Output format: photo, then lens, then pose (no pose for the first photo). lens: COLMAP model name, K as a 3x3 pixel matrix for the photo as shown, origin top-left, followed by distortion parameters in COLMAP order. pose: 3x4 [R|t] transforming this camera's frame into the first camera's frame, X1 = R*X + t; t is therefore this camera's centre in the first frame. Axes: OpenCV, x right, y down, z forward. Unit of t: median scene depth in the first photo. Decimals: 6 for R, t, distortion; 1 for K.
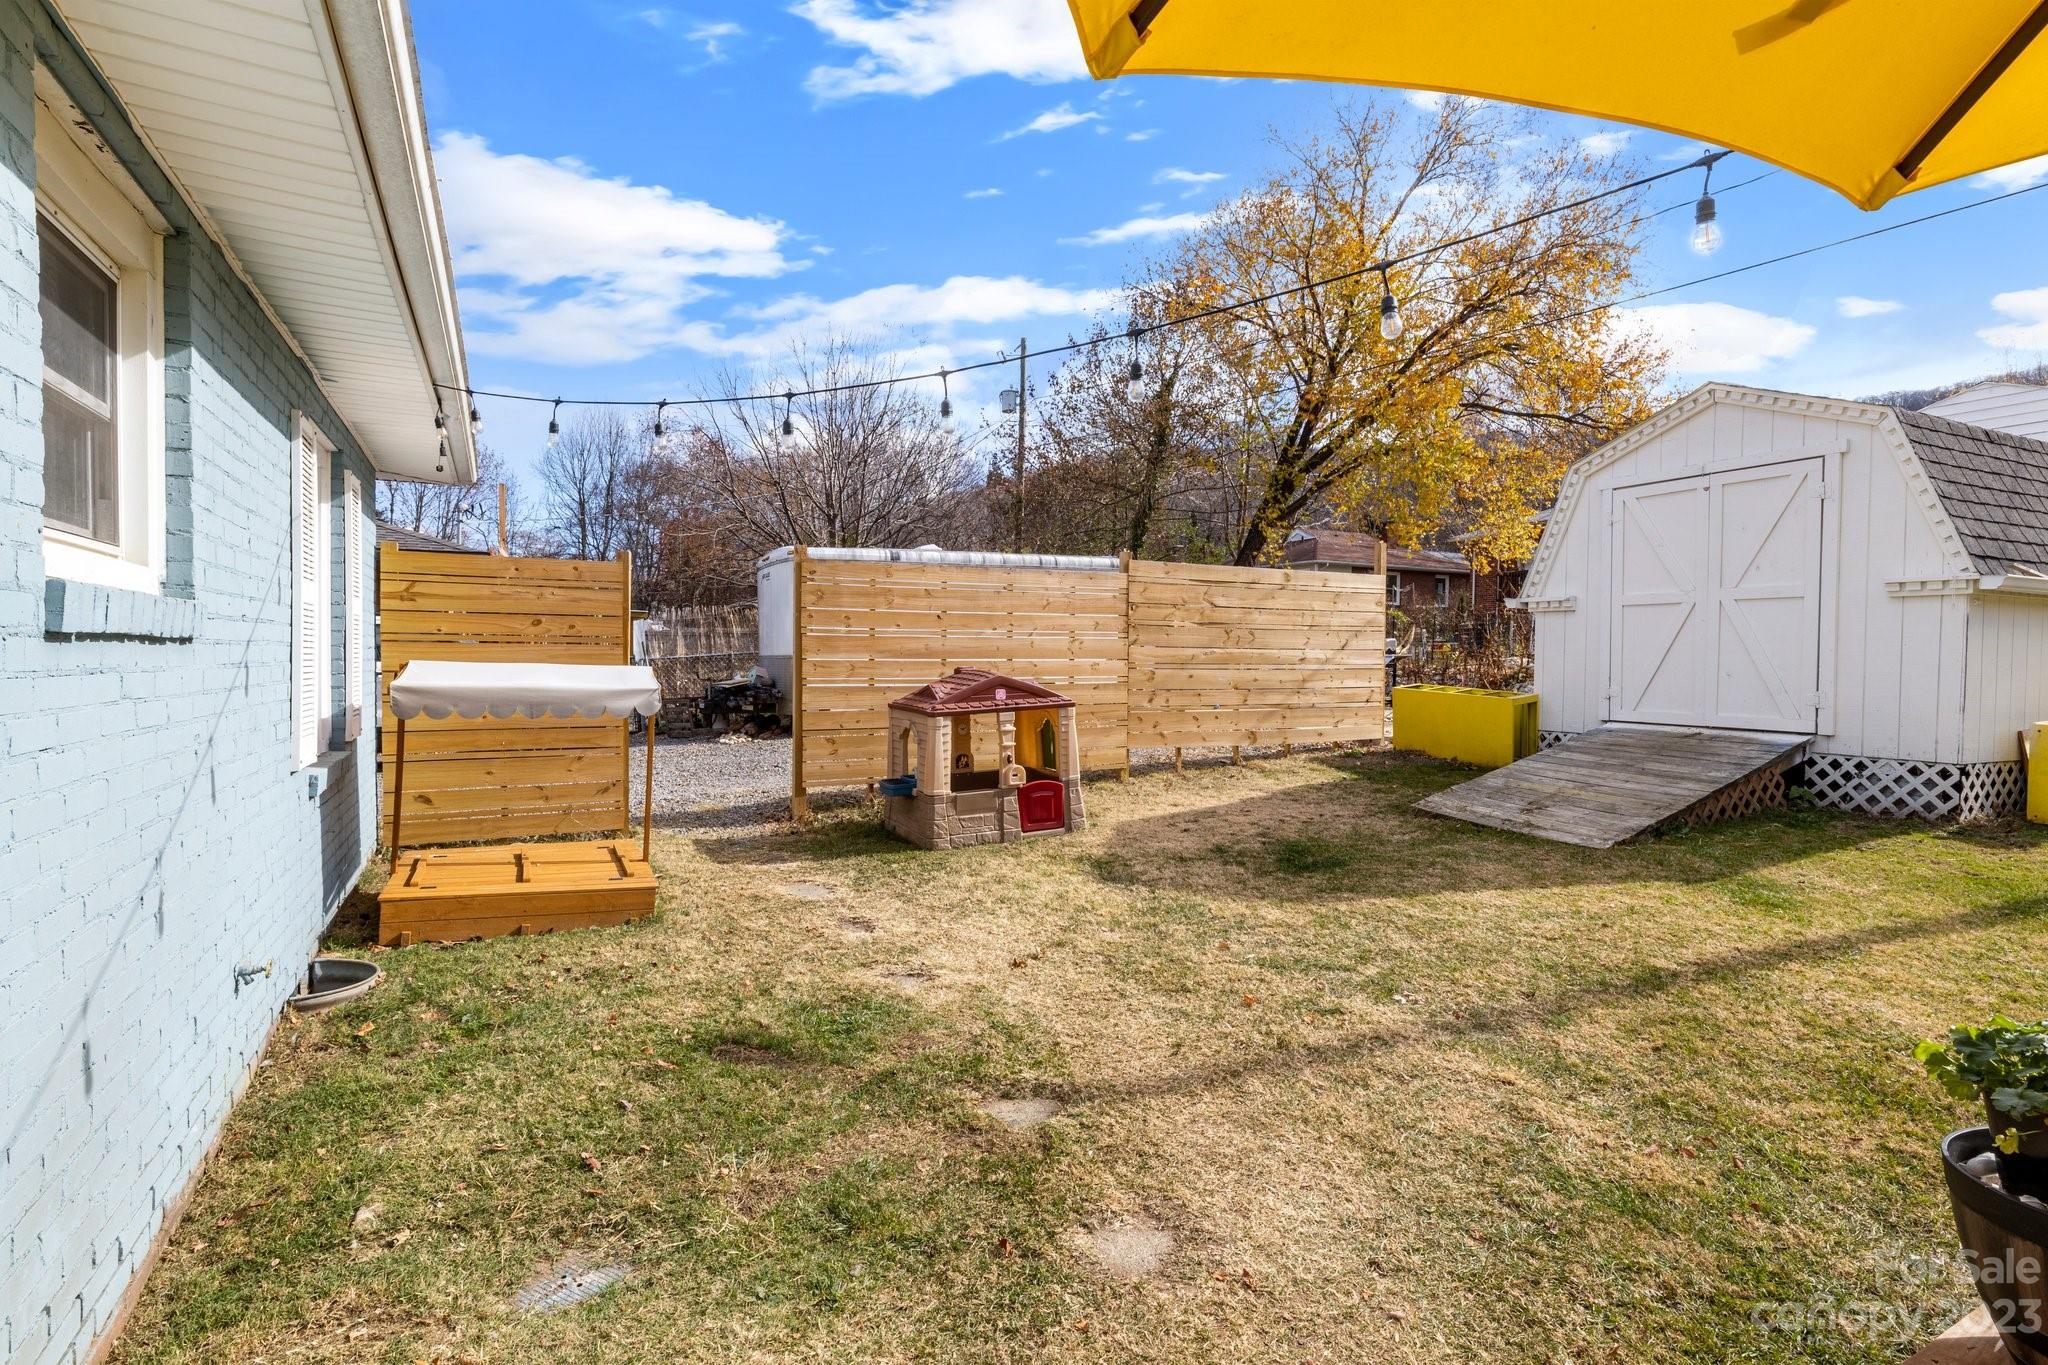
lens RADIAL K [[984.4, 0, 1011.0], [0, 984.4, 676.0], [0, 0, 1]] dist [-0.002653, 0.001117]
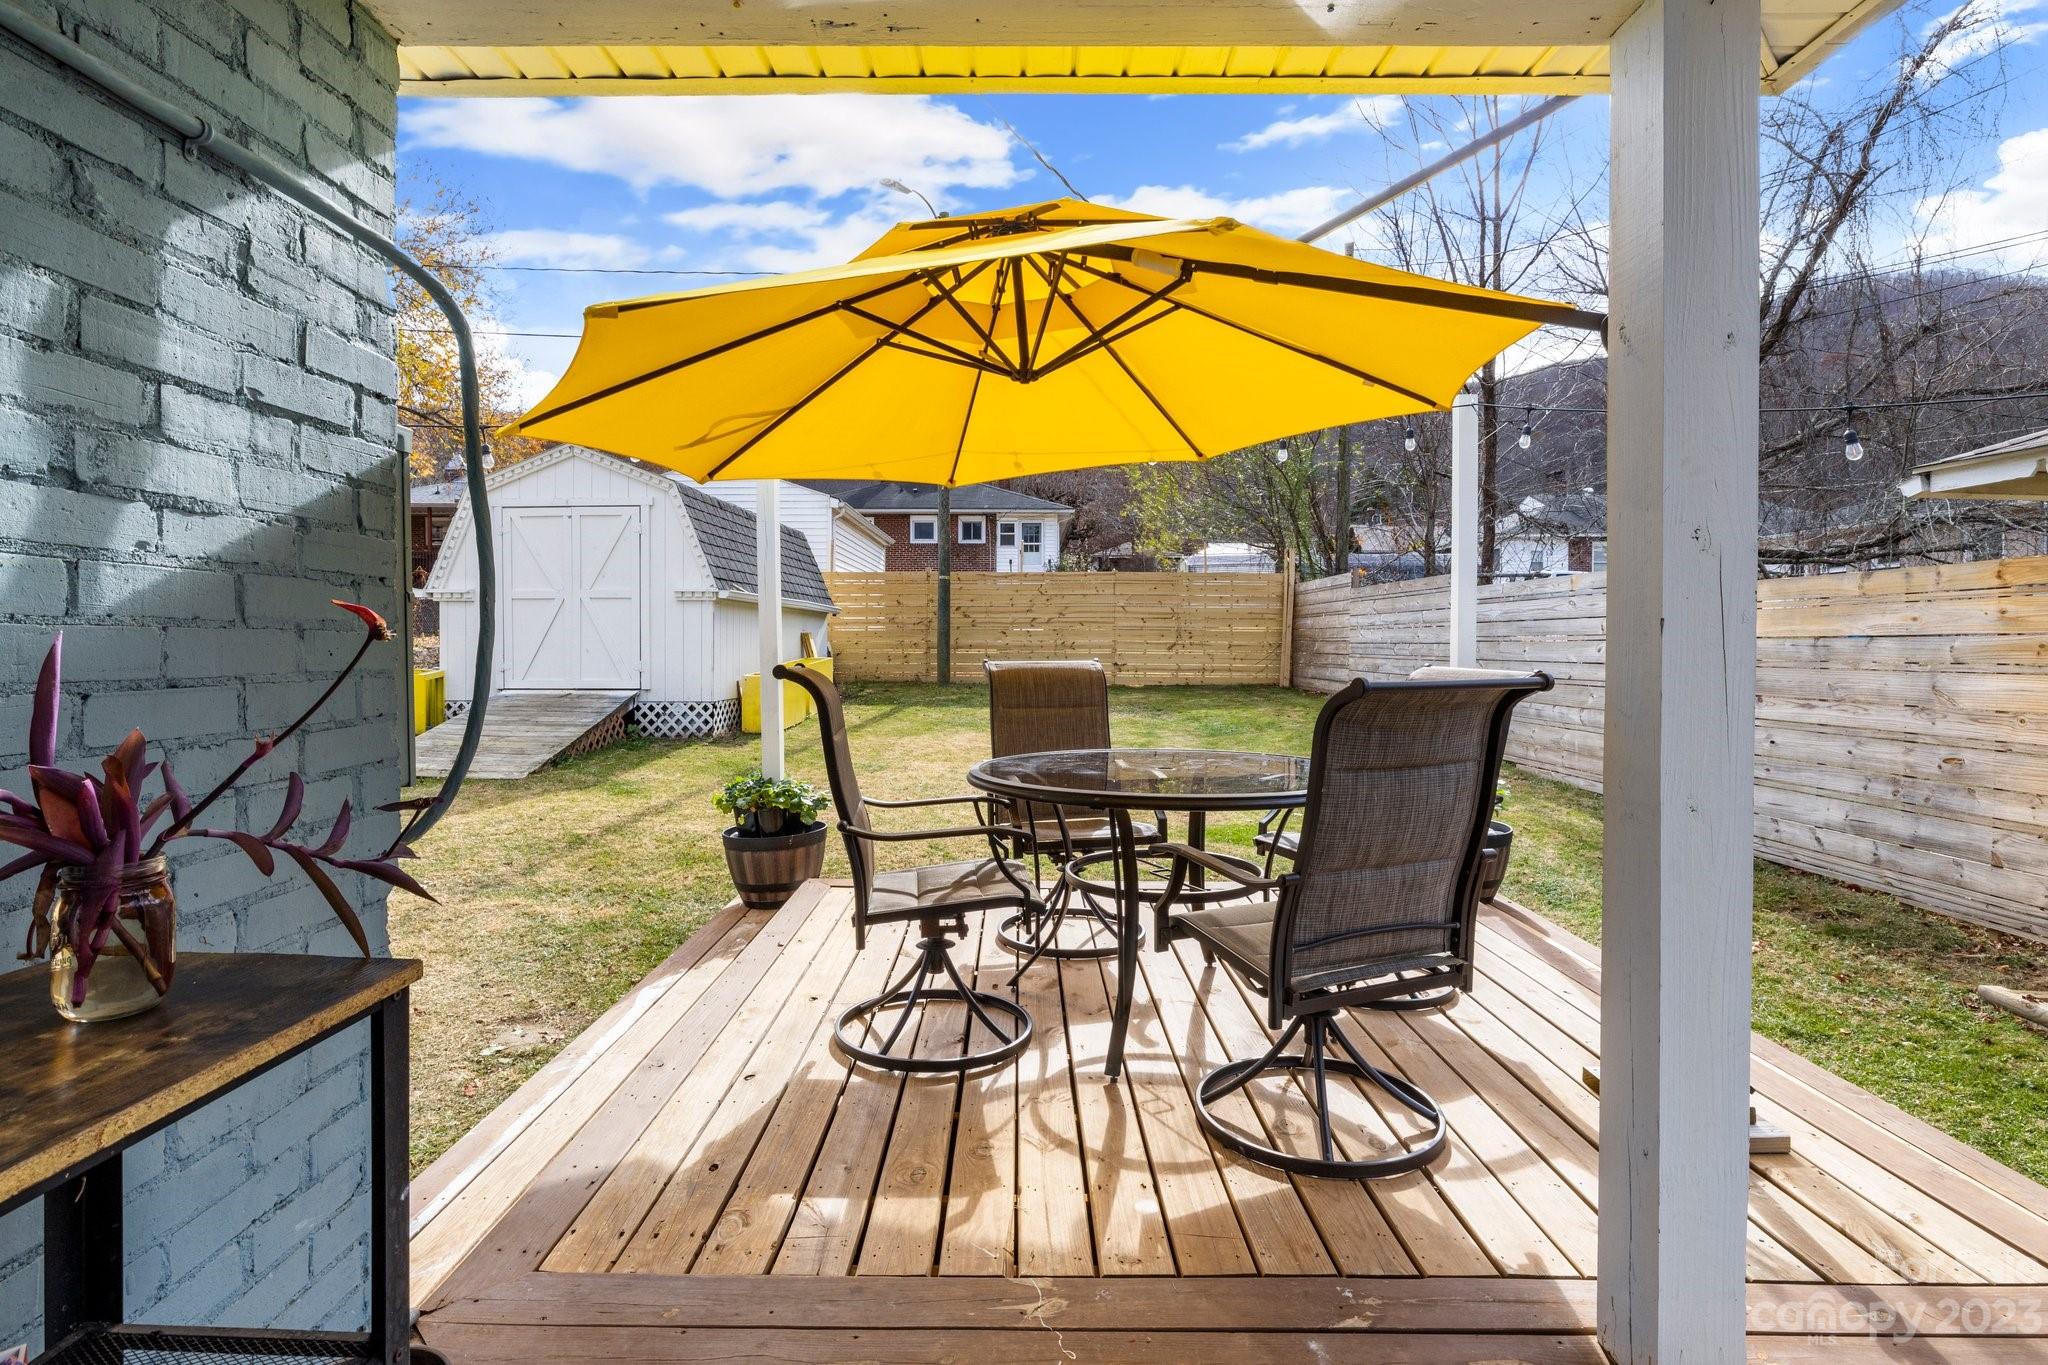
lens RADIAL K [[984.4, 0, 1012.6], [0, 984.4, 653.7], [0, 0, 1]] dist [-0.002653, 0.001117]
pose [[0.477056, -0.019920, 0.878647, -0.251058], [0.021983, 0.999701, 0.010729, 0.000922], [-0.878598, 0.014197, 0.477351, -0.239994]]
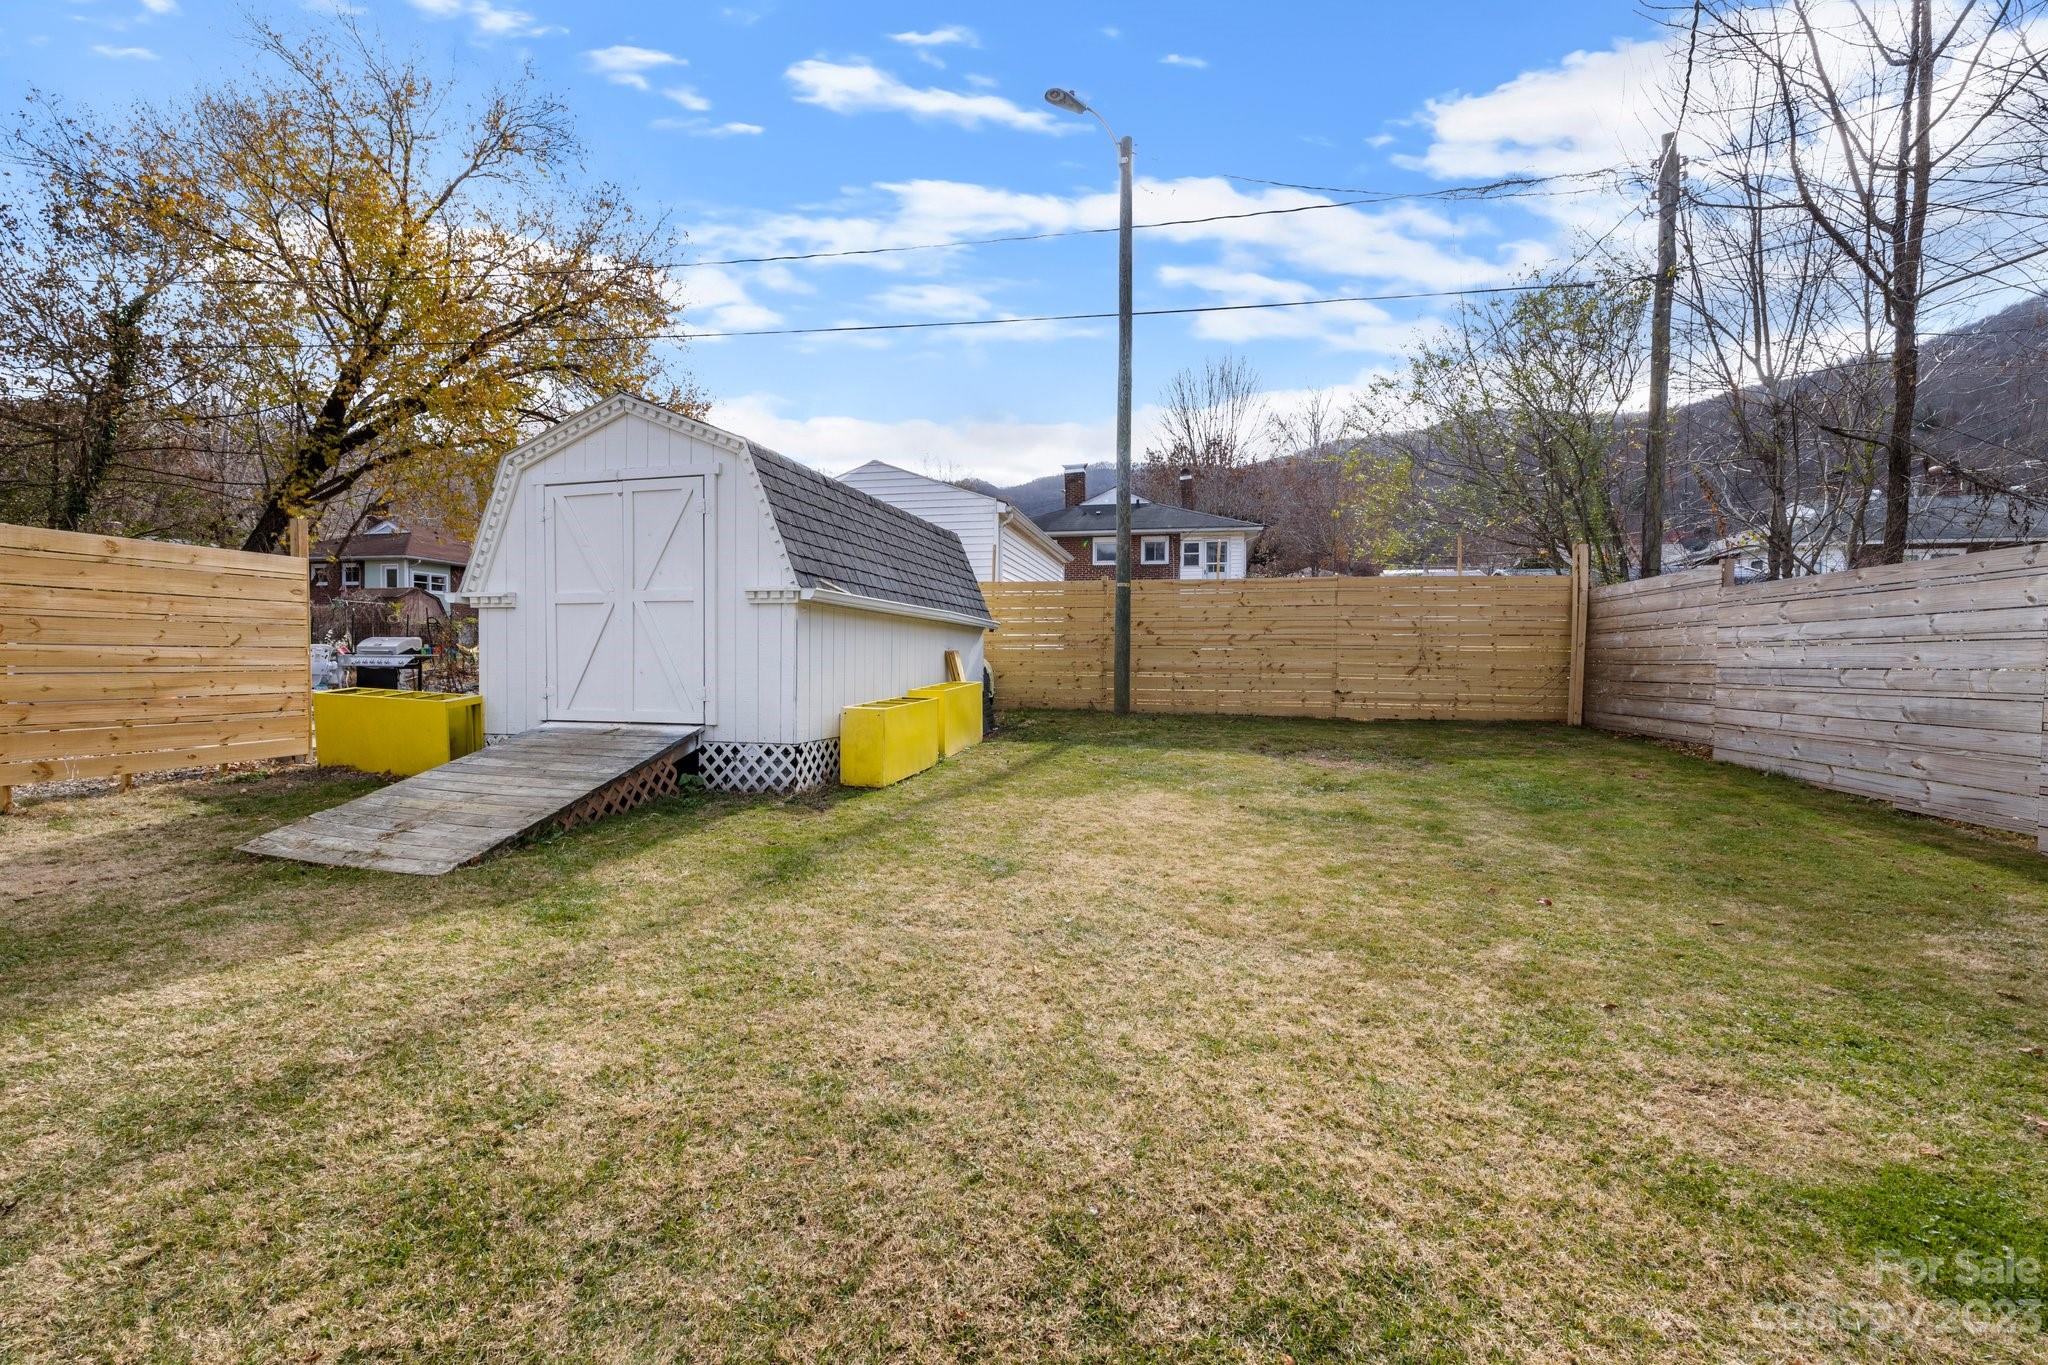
lens RADIAL K [[871.6, 0, 1018.0], [0, 871.6, 683.6], [0, 0, 1]] dist [0.006669, -0.000209]
pose [[0.637696, -0.024018, 0.769914, 0.301533], [0.016291, 0.999711, 0.017694, 0.000933], [-0.770116, 0.001259, 0.637903, 0.099794]]
